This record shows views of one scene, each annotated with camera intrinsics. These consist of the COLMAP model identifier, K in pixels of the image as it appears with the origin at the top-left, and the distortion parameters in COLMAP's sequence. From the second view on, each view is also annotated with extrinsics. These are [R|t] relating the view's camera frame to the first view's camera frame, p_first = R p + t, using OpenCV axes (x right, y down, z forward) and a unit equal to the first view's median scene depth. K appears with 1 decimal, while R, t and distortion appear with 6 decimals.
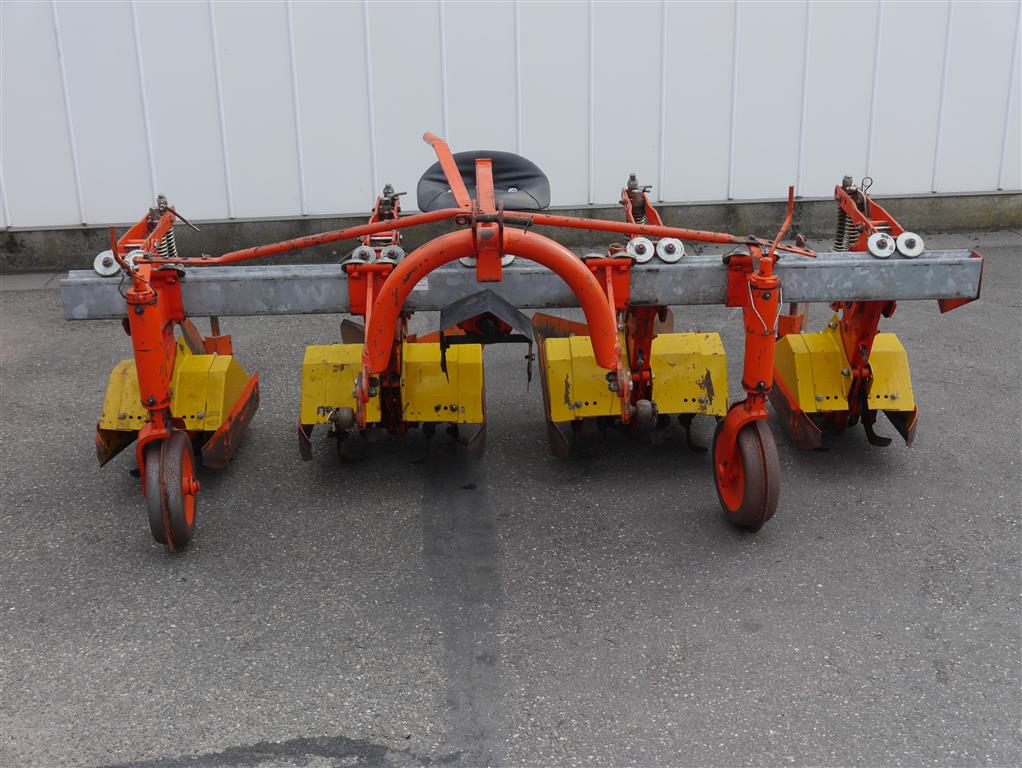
lens RADIAL K [[1280.9, 0, 511.0], [0, 1280.9, 384.0], [0, 0, 1]] dist [-0.049569, 0.012668]
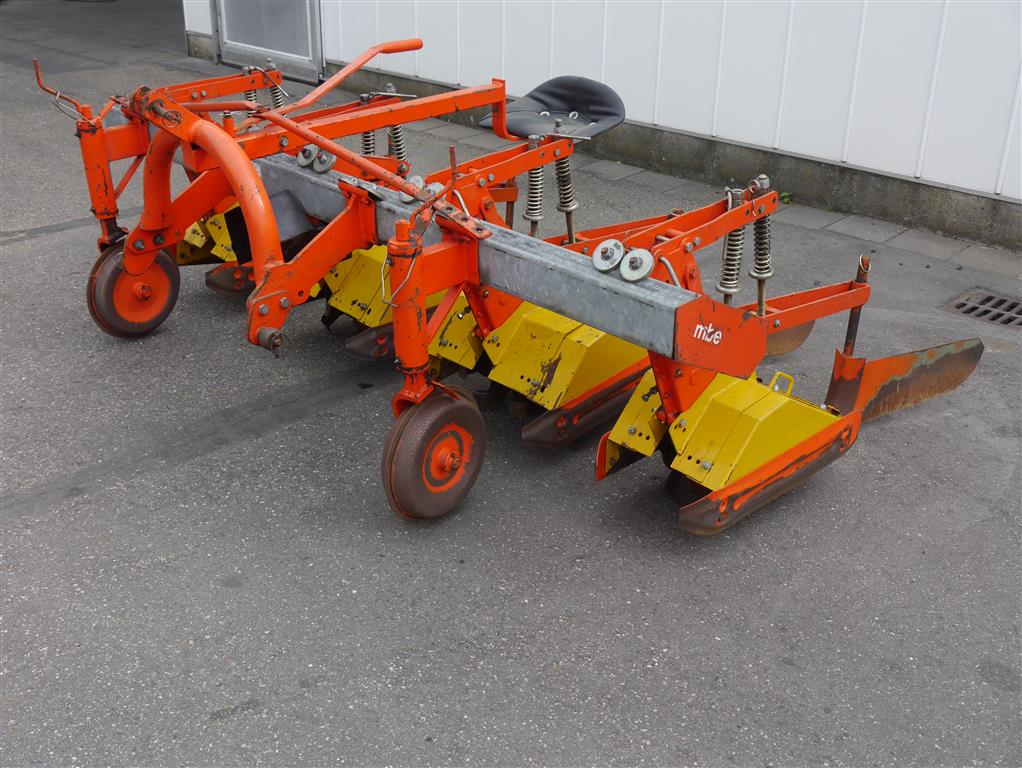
lens RADIAL K [[1167.0, 0, 511.0], [0, 1167.0, 384.0], [0, 0, 1]] dist [-0.011521, 0.000850]
pose [[0.652705, 0.343356, -0.675340, 0.685869], [-0.284274, 0.937269, 0.201779, -0.146116], [0.702257, 0.060279, 0.709367, 0.412149]]
